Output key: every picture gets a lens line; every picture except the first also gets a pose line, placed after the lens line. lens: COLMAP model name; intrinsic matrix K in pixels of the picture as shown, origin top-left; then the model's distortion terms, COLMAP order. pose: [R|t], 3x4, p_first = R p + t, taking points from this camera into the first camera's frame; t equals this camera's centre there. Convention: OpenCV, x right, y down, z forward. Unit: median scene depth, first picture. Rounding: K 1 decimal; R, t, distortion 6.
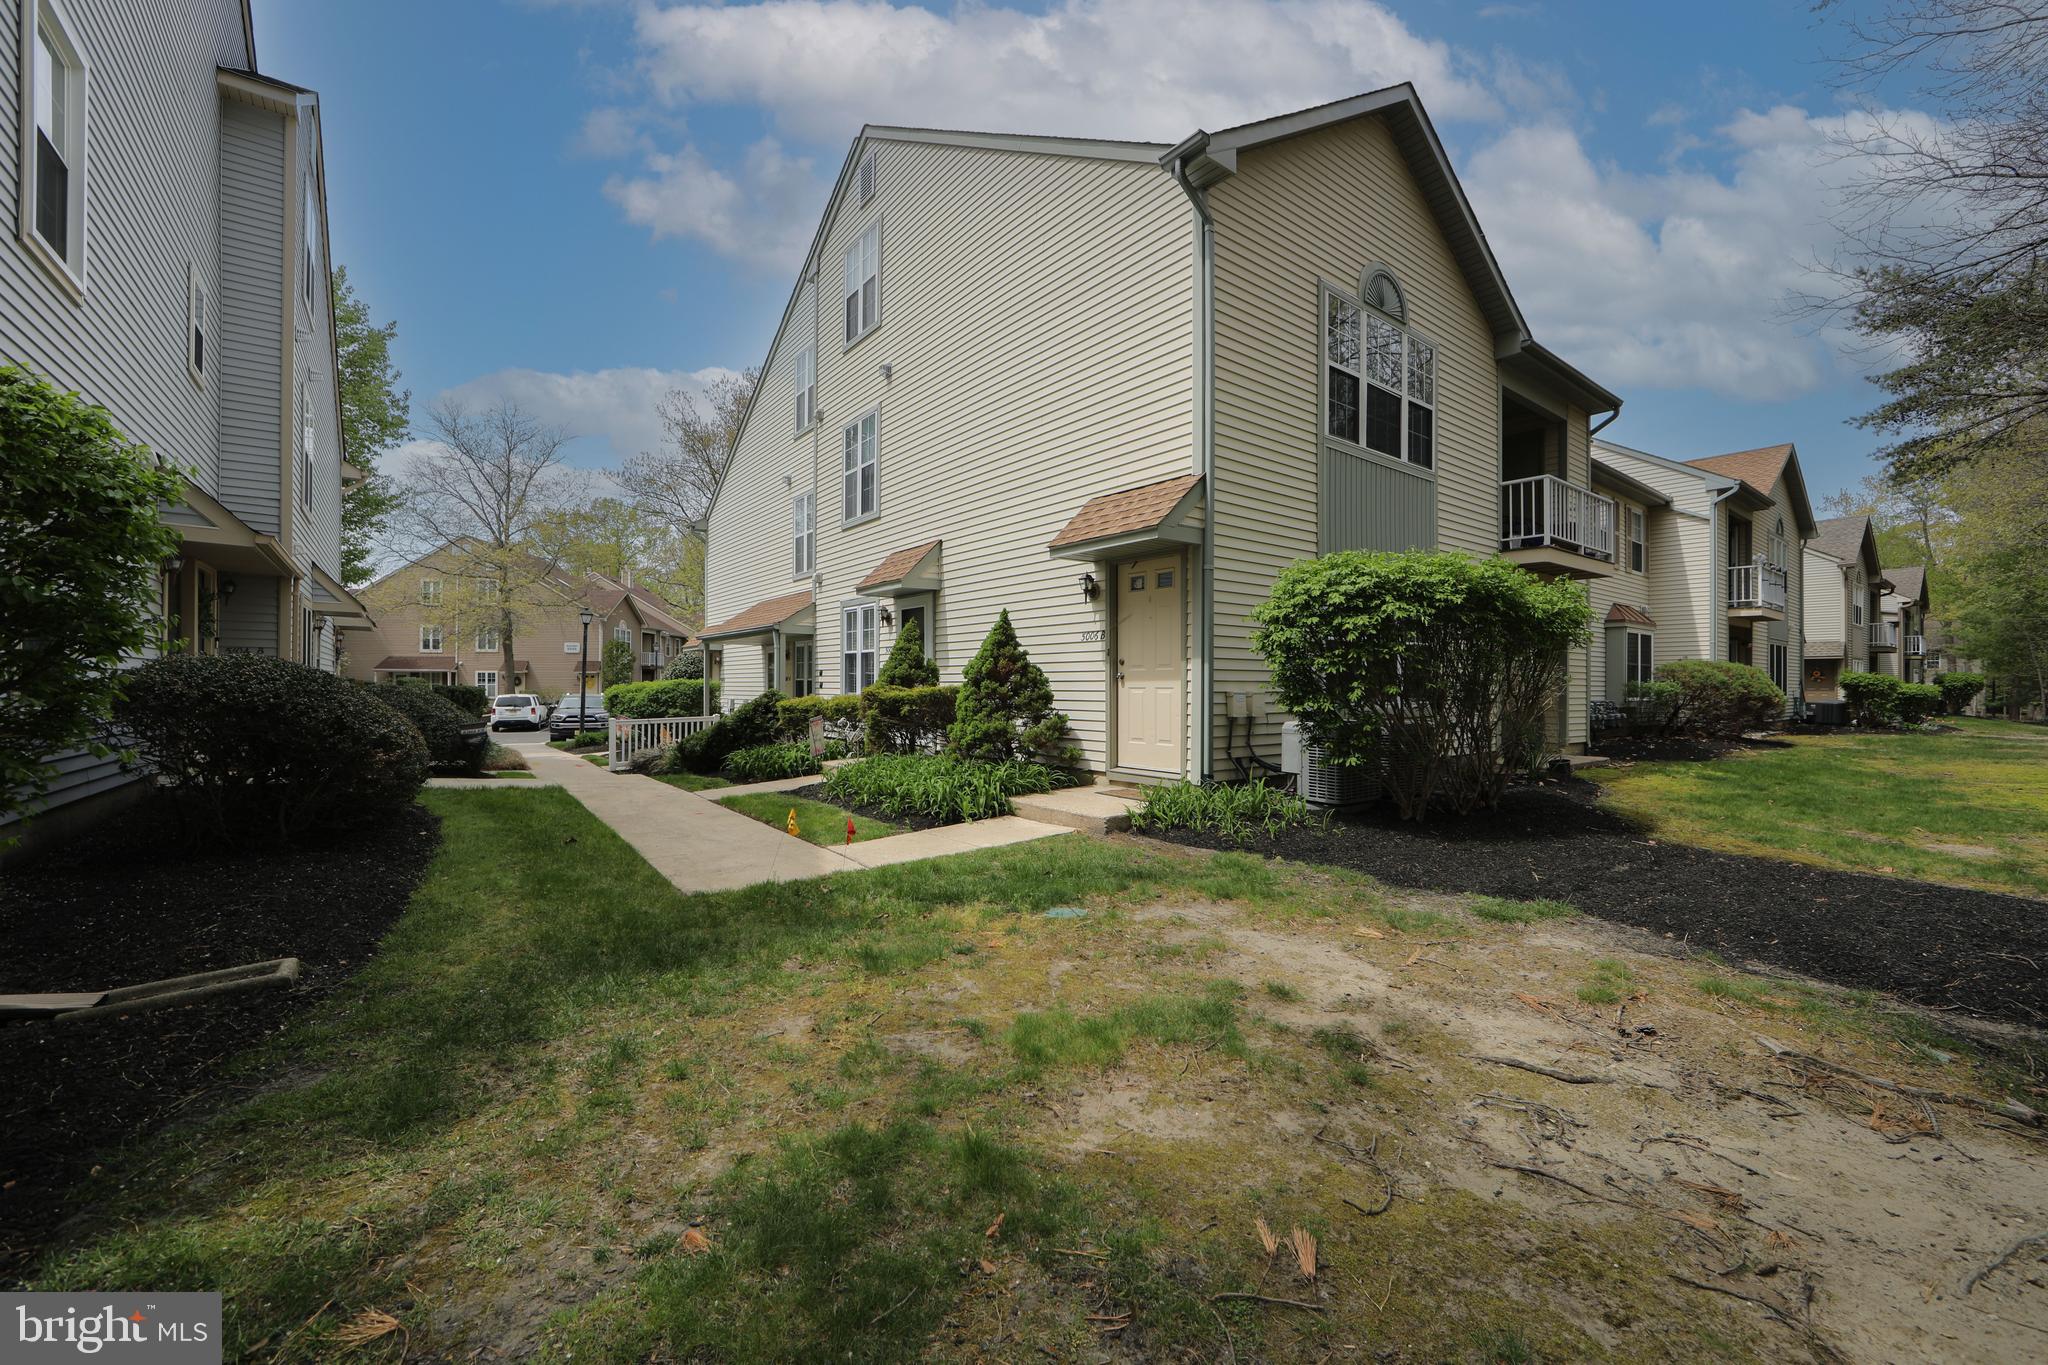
lens RADIAL K [[800.0, 0, 1027.5], [0, 800.0, 680.4], [0, 0, 1]] dist [-0.006519, -0.000052]
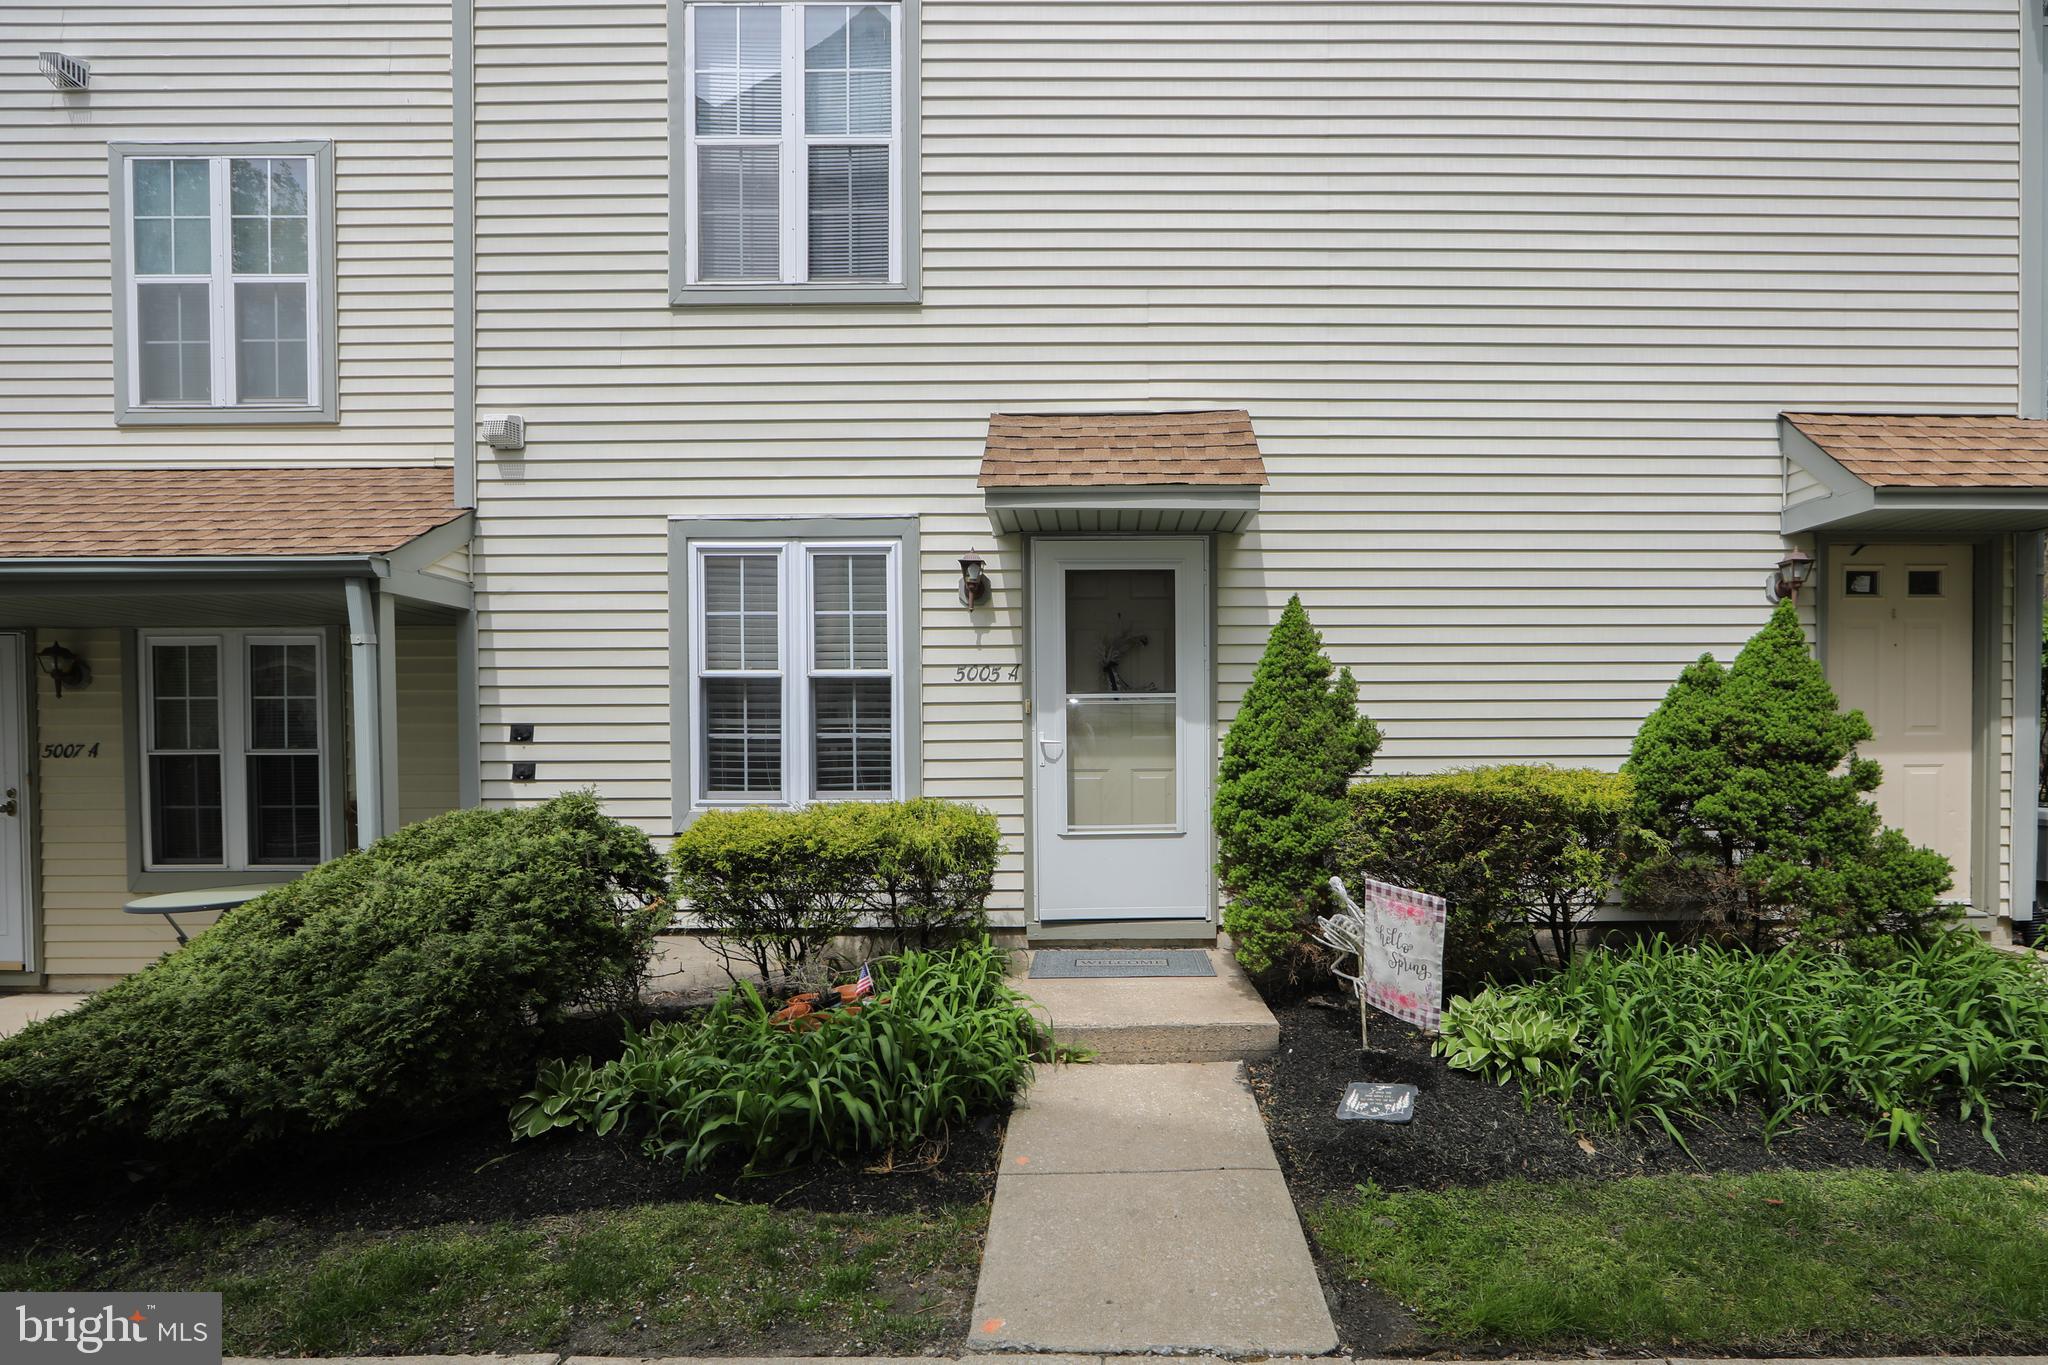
lens RADIAL K [[800.0, 0, 1012.7], [0, 800.0, 736.8], [0, 0, 1]] dist [-0.006519, -0.000052]
pose [[0.605916, -0.015685, 0.795374, -0.502514], [0.002590, 0.999839, 0.017745, -0.016674], [-0.795524, -0.008692, 0.605859, 0.835136]]
